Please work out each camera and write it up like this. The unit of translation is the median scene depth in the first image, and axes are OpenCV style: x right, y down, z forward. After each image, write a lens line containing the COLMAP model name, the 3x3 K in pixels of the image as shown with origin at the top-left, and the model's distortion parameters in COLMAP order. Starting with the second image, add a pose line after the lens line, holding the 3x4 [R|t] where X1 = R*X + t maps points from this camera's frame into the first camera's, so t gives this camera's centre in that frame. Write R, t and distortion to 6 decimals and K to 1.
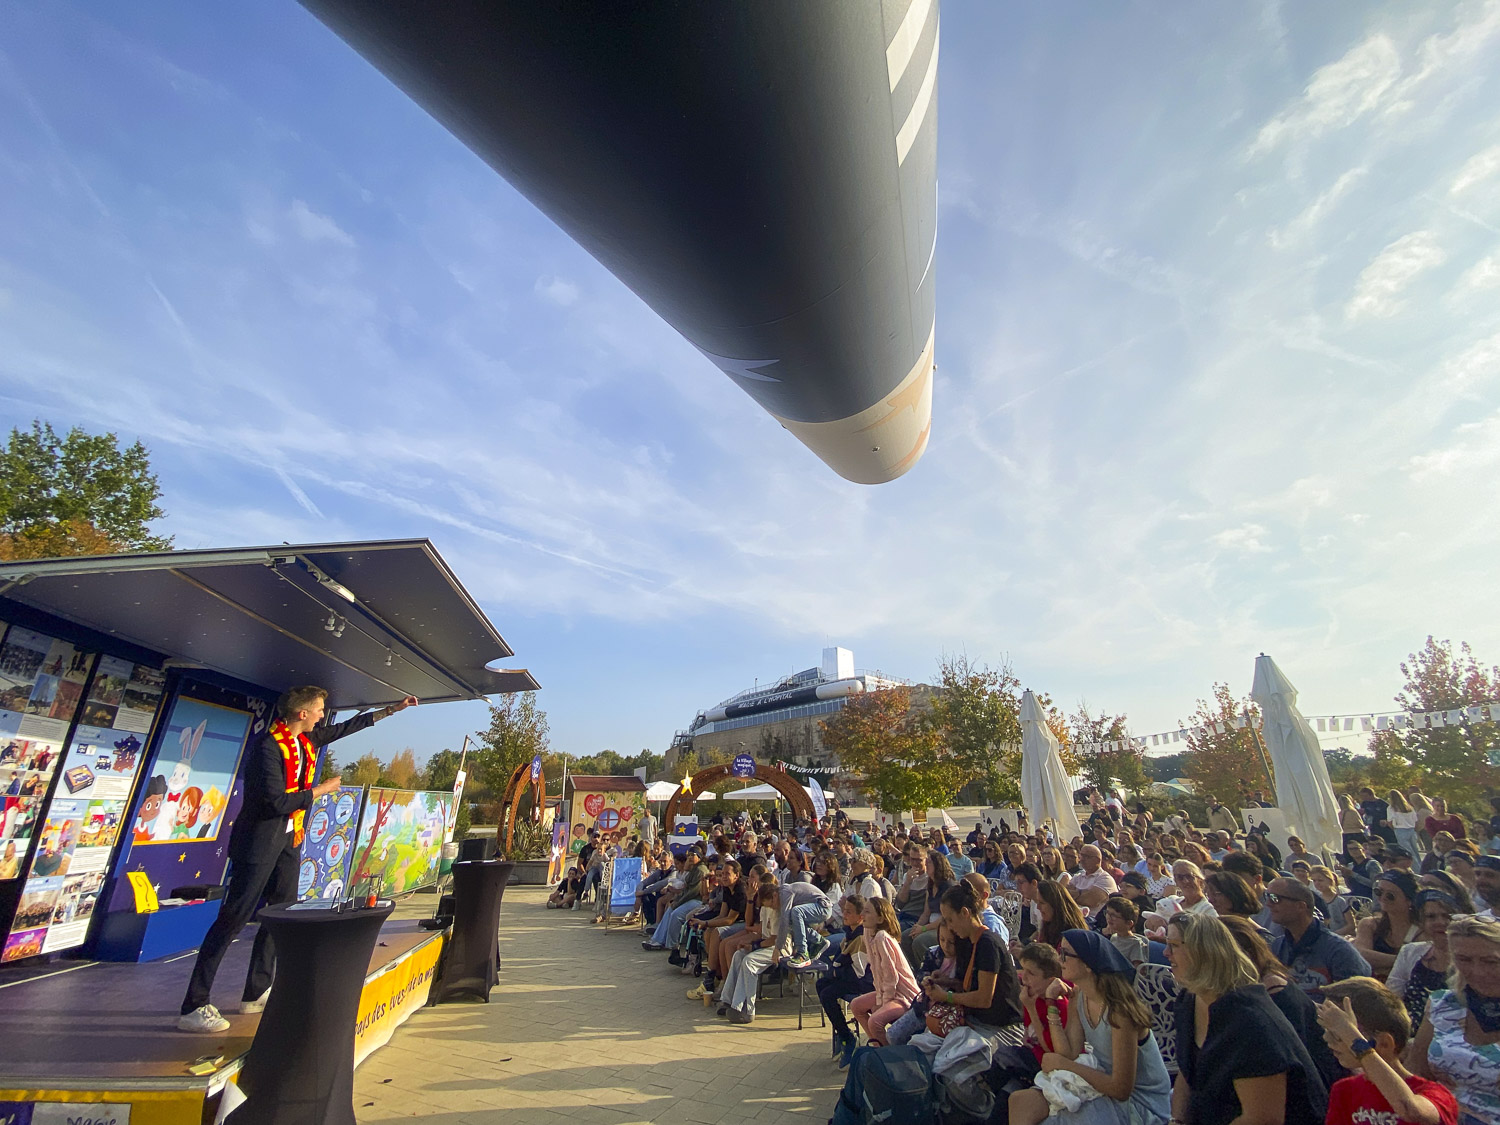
lens RADIAL K [[595.0, 0, 750.0], [0, 595.0, 562.5], [0, 0, 1]] dist [0.001788, -0.012788]
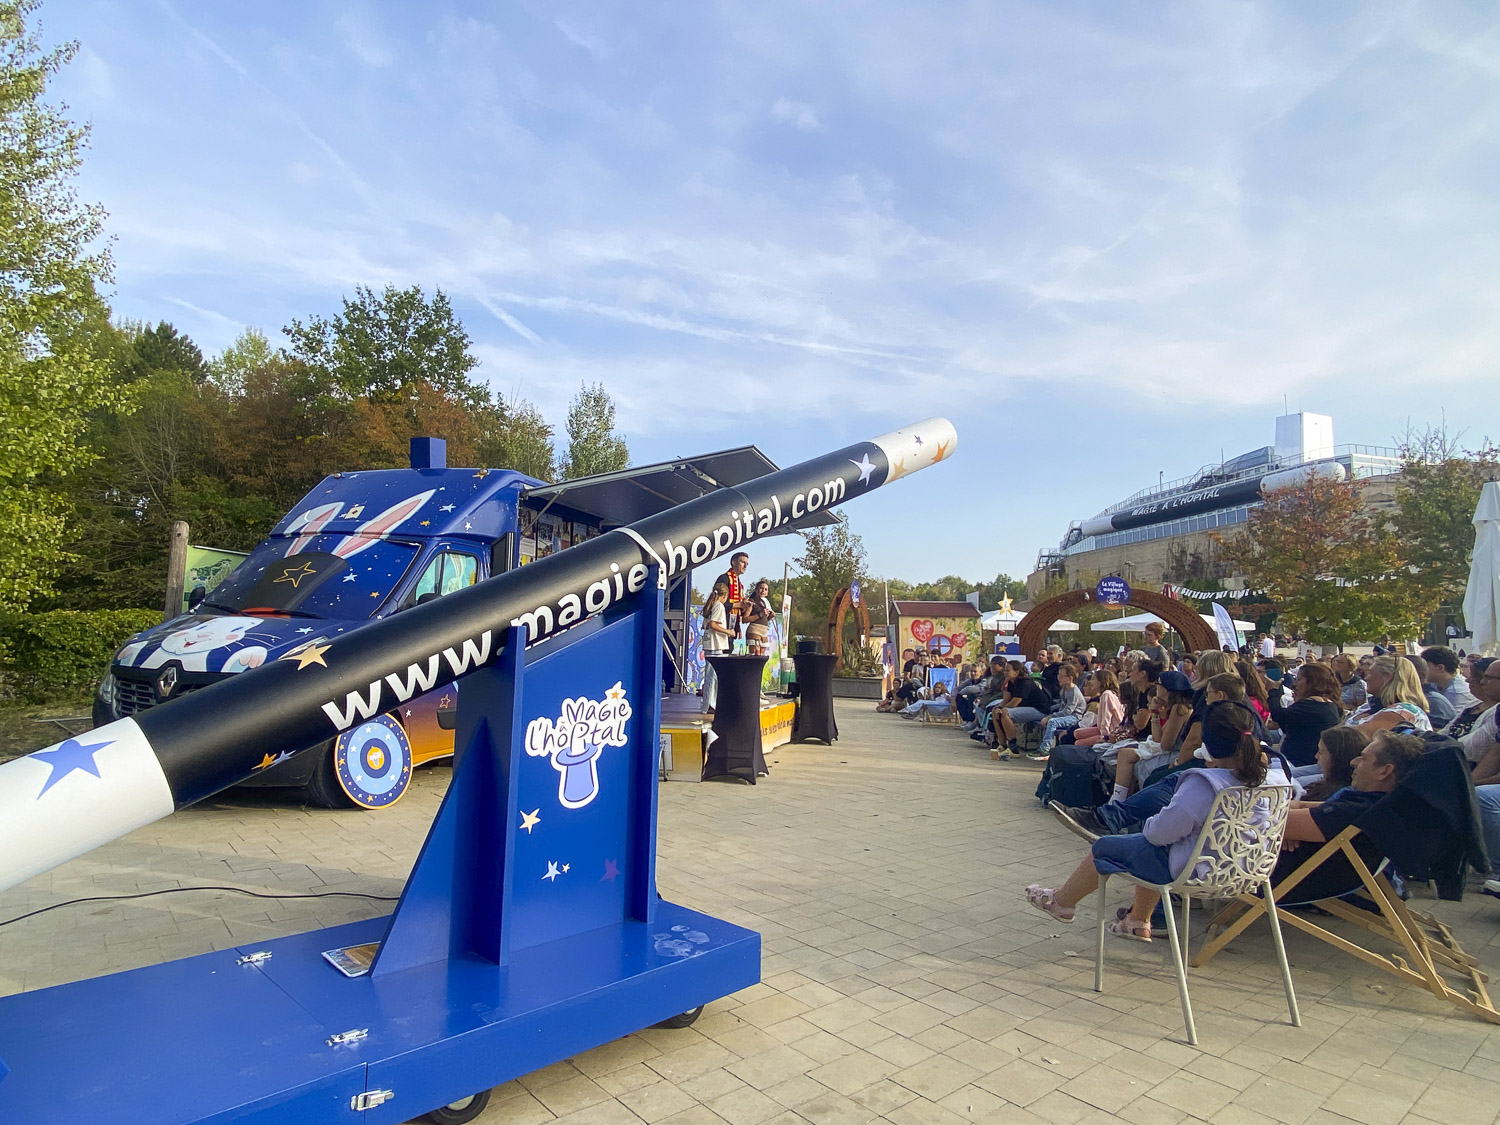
lens RADIAL K [[788.5, 0, 750.0], [0, 788.5, 562.5], [0, 0, 1]] dist [0.205972, -0.000019]
pose [[0.890925, -0.026412, -0.453381, 0.056910], [0.154361, 0.956484, 0.247609, -0.037331], [0.427112, -0.290586, 0.856233, -0.128095]]
